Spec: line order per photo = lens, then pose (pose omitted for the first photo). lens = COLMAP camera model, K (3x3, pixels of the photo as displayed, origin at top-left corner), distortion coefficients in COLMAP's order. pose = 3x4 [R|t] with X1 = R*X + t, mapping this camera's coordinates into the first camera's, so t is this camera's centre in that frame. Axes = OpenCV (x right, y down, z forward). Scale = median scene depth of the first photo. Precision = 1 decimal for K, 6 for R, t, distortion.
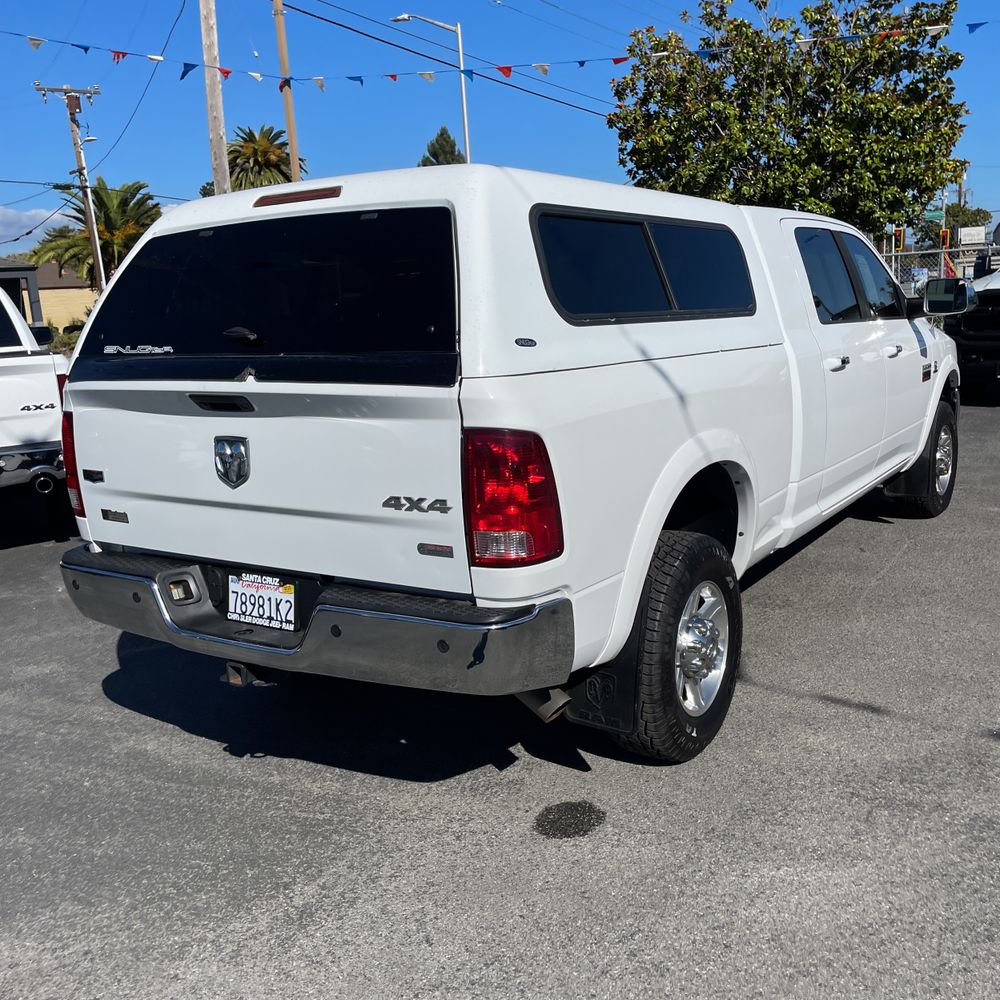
lens RADIAL K [[1013.2, 0, 500.0], [0, 1013.2, 500.0], [0, 0, 1]] dist [0.094449, -0.131985]
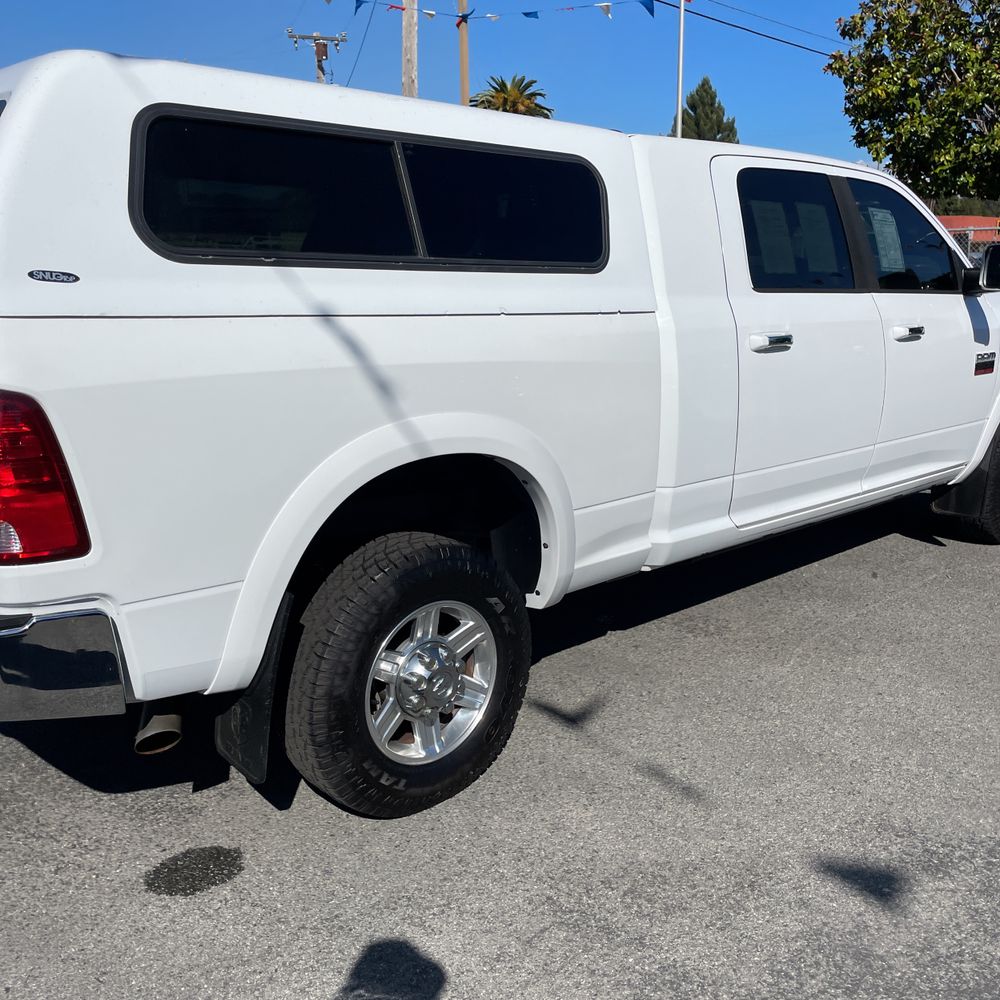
lens RADIAL K [[1013.2, 0, 500.0], [0, 1013.2, 500.0], [0, 0, 1]] dist [0.094449, -0.131985]
pose [[0.969625, 0.100266, -0.223100, 0.449443], [-0.091211, 0.994548, 0.050554, -0.046849], [0.226953, -0.028669, 0.973484, 0.252968]]
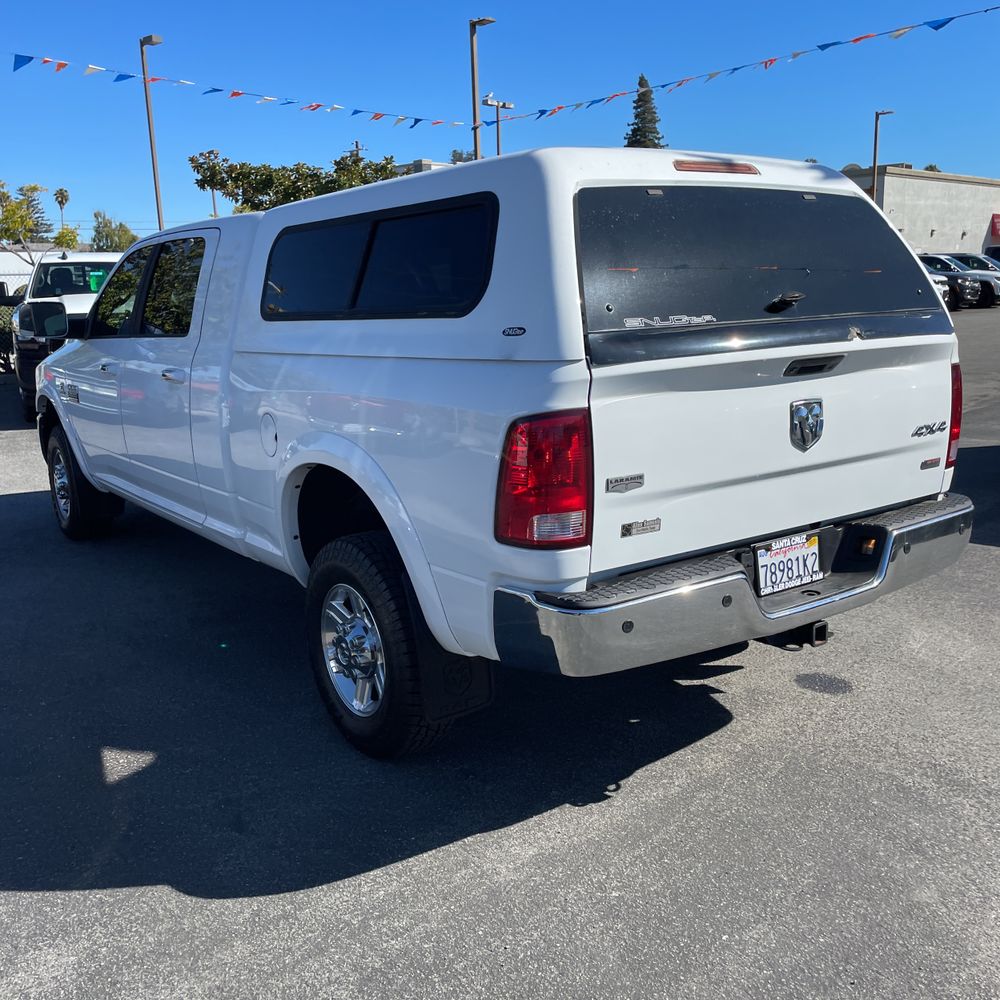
lens RADIAL K [[1013.2, 0, 500.0], [0, 1013.2, 500.0], [0, 0, 1]] dist [0.094449, -0.131985]
pose [[0.355582, -0.151534, 0.922279, -1.209556], [0.191384, 0.977665, 0.086847, -0.101809], [-0.914841, 0.145628, 0.376642, 0.833984]]
